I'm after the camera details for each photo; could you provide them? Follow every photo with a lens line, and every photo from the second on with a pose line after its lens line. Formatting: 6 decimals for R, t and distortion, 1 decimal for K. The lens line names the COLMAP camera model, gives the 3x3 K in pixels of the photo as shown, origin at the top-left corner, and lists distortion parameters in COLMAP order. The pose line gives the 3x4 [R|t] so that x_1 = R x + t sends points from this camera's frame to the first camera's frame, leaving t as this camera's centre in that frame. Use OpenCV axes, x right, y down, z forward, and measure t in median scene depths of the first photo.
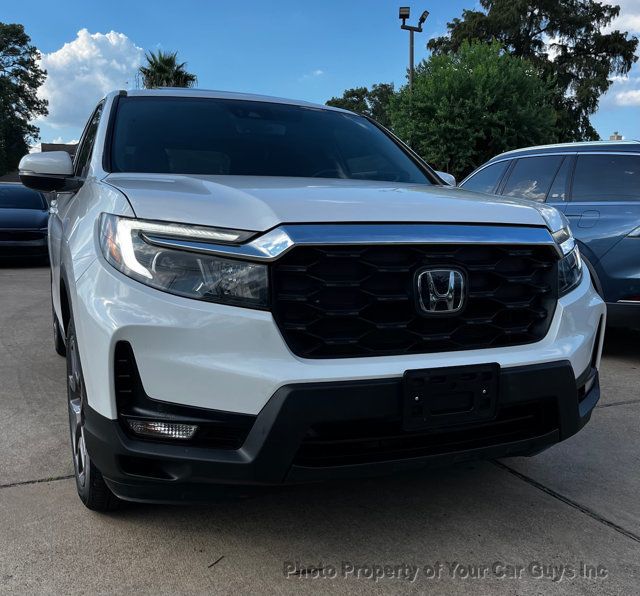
lens RADIAL K [[643.6, 0, 318.2], [0, 643.6, 310.3], [0, 0, 1]] dist [0.087439, -0.122766]
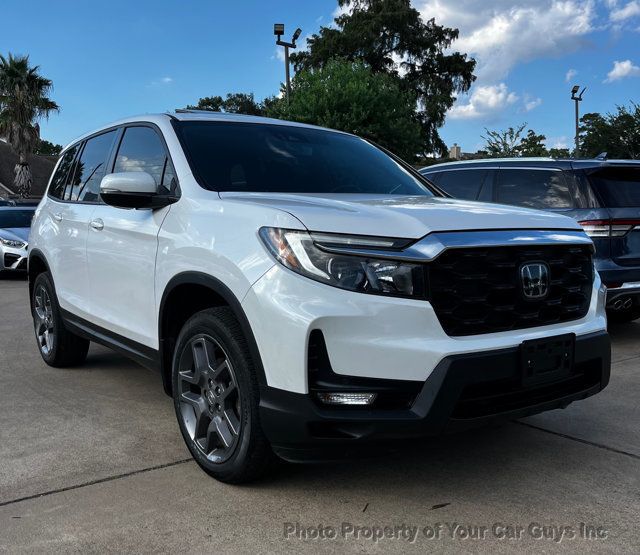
lens RADIAL K [[642.5, 0, 321.1], [0, 642.5, 306.5], [0, 0, 1]] dist [0.020153, -0.005471]
pose [[0.976317, -0.044847, 0.211647, -0.040328], [0.048083, 0.998792, -0.010161, 0.001189], [-0.210936, 0.020097, 0.977293, -0.015274]]
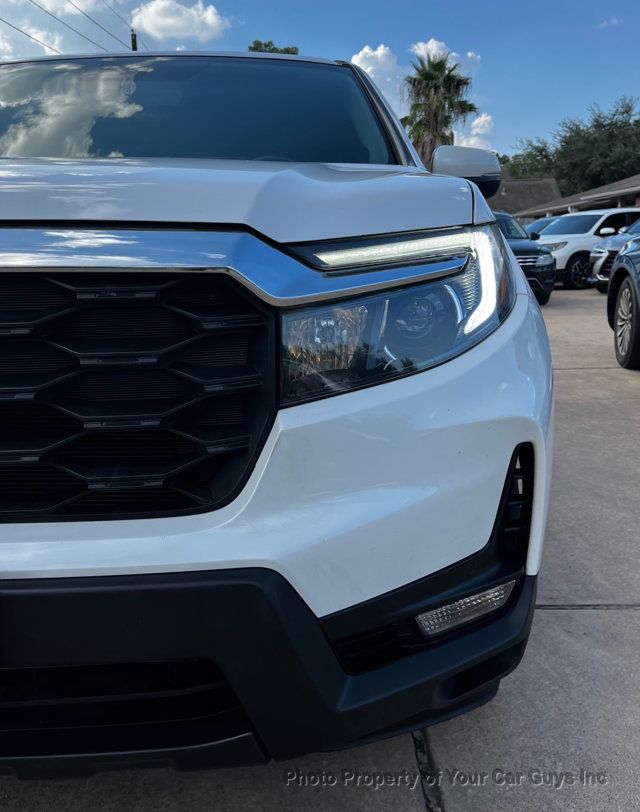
lens RADIAL K [[759.1, 0, 296.1], [0, 759.1, 379.1], [0, 0, 1]] dist [0.036489, 0.003142]
pose [[0.912396, 0.042254, -0.407121, 0.050356], [-0.032916, 0.999010, 0.029917, -0.004439], [0.407982, -0.013895, 0.912884, 0.050921]]
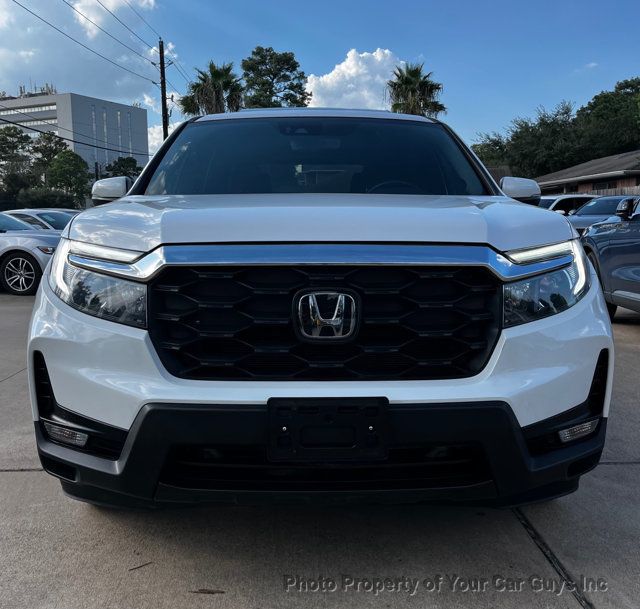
lens RADIAL K [[653.9, 0, 320.0], [0, 653.9, 304.5], [0, 0, 1]] dist [0.023601, 0.024797]
pose [[0.930520, 0.030543, -0.364966, 0.040692], [-0.038359, 0.999163, -0.014184, -0.002471], [0.364227, 0.027198, 0.930913, 0.009274]]
